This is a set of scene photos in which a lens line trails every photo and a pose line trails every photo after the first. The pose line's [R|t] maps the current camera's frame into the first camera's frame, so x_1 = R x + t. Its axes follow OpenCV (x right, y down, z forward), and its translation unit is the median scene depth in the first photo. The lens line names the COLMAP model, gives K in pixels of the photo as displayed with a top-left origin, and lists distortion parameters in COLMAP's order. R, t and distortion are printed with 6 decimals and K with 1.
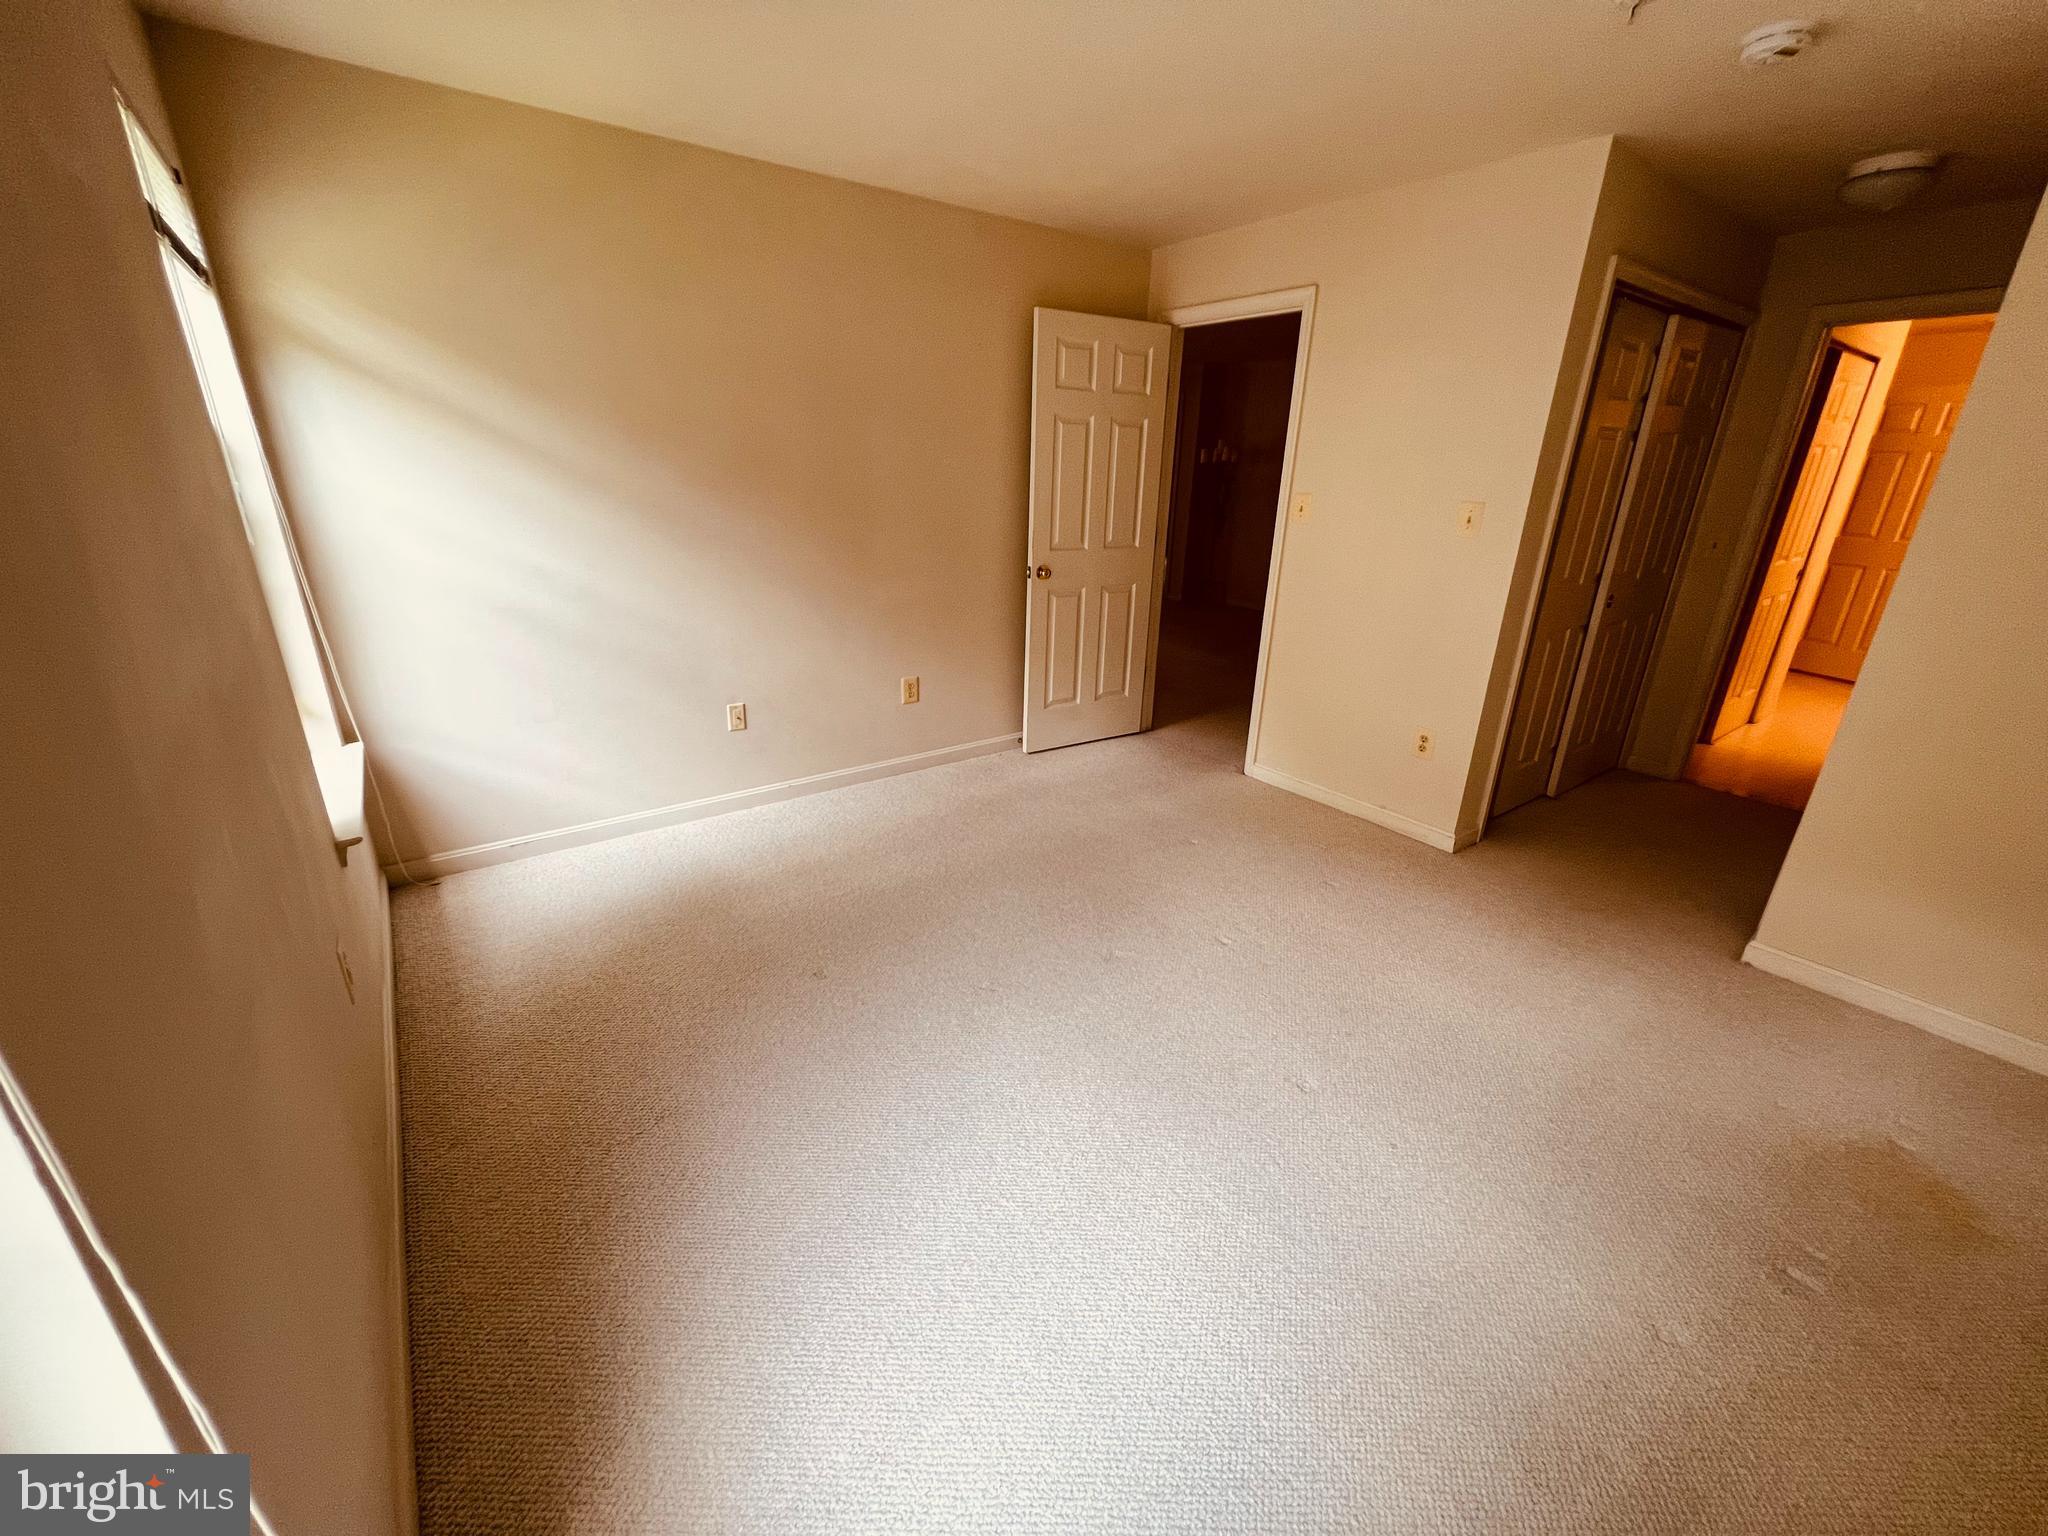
lens RADIAL K [[818.3, 0, 1024.9], [0, 818.3, 759.4], [0, 0, 1]] dist [-0.001047, 0.000263]
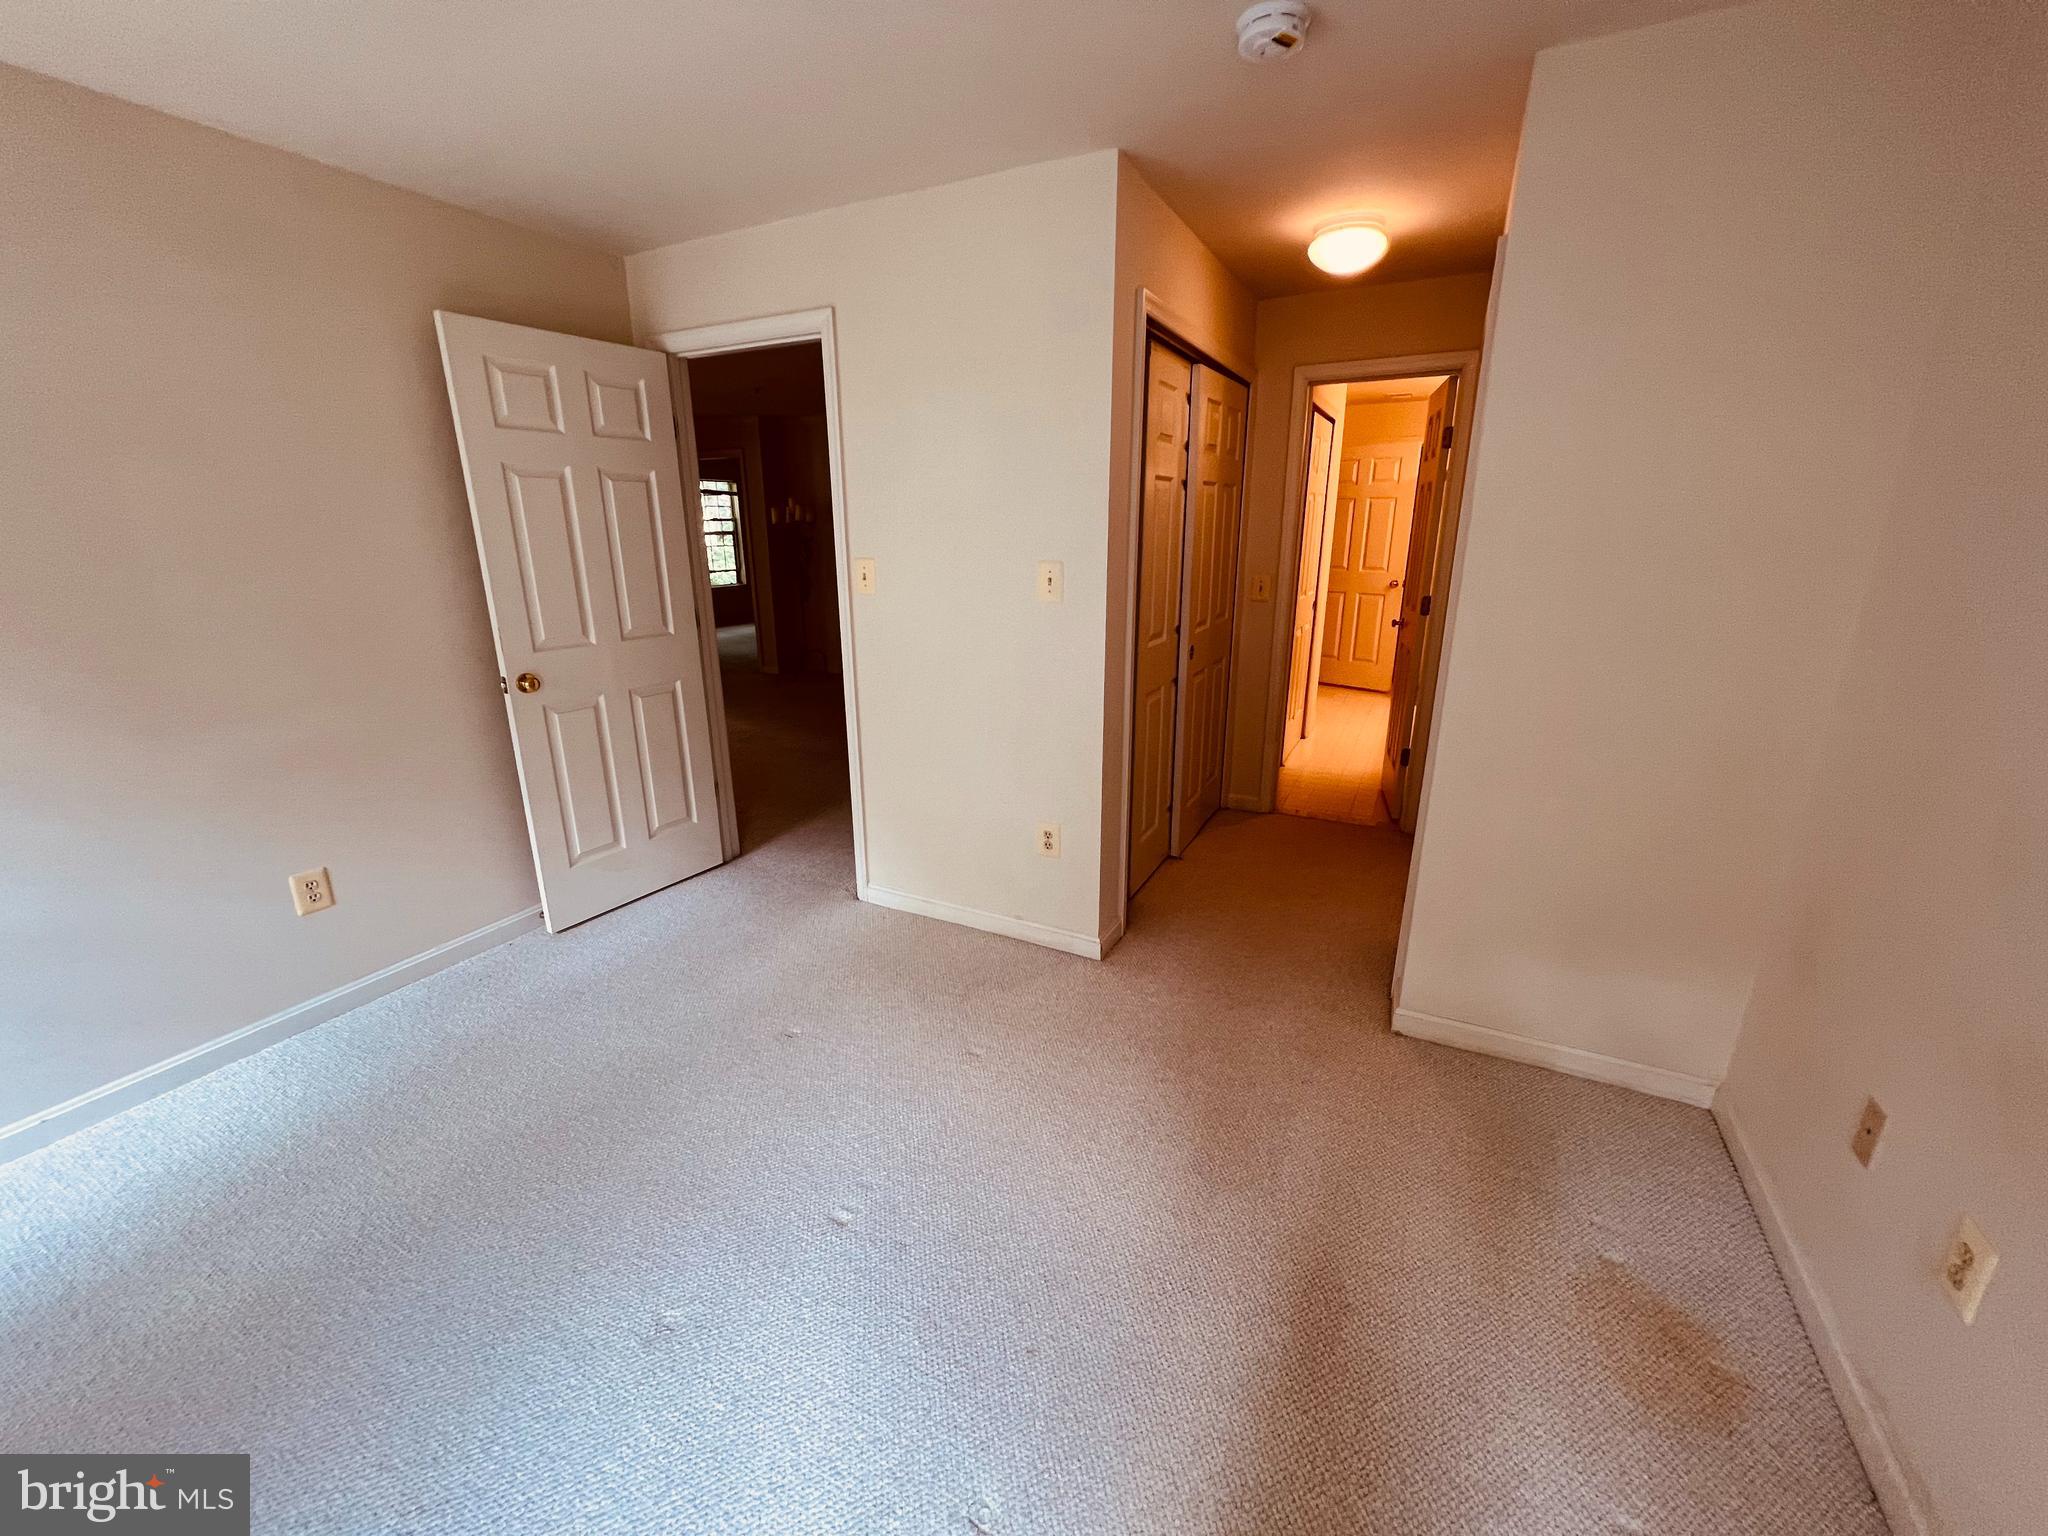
lens RADIAL K [[818.3, 0, 1027.6], [0, 818.3, 763.9], [0, 0, 1]] dist [-0.001047, 0.000263]
pose [[0.894565, -0.152264, 0.420202, 0.101564], [0.176942, 0.984016, -0.020123, -0.069943], [-0.410421, 0.092352, 0.907208, 0.190583]]
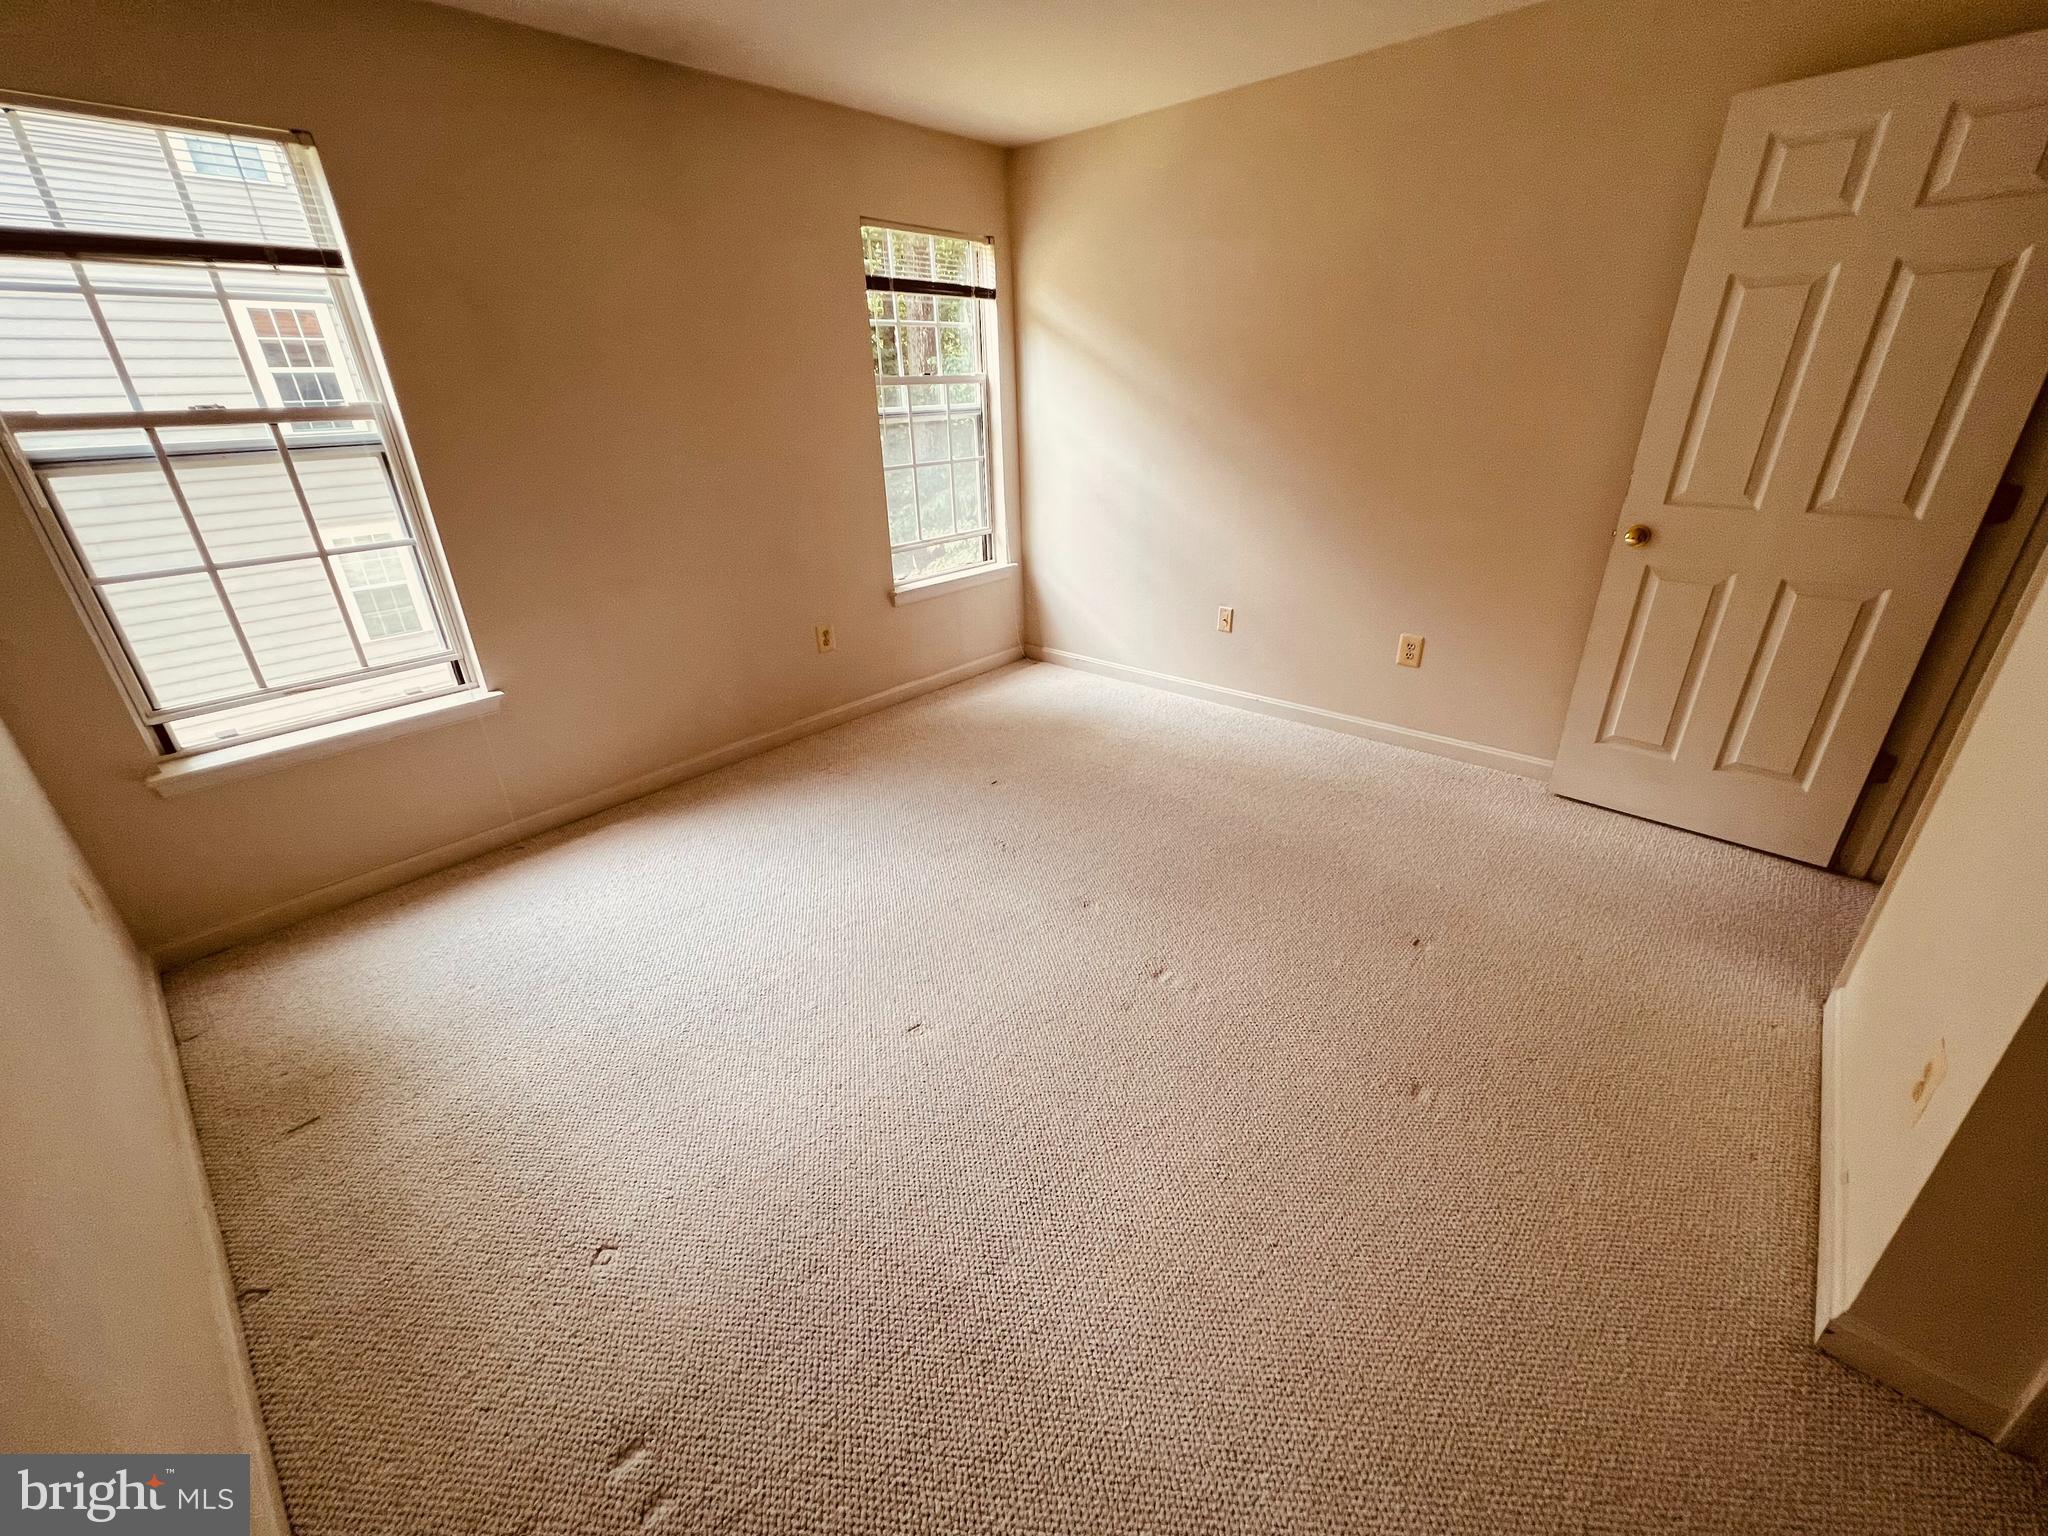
lens RADIAL K [[818.3, 0, 1020.3], [0, 818.3, 767.5], [0, 0, 1]] dist [-0.001047, 0.000263]
pose [[0.199469, 0.388096, -0.899774, 0.584712], [-0.302539, 0.897758, 0.320157, -0.123763], [0.932031, 0.208355, 0.296489, 0.388599]]
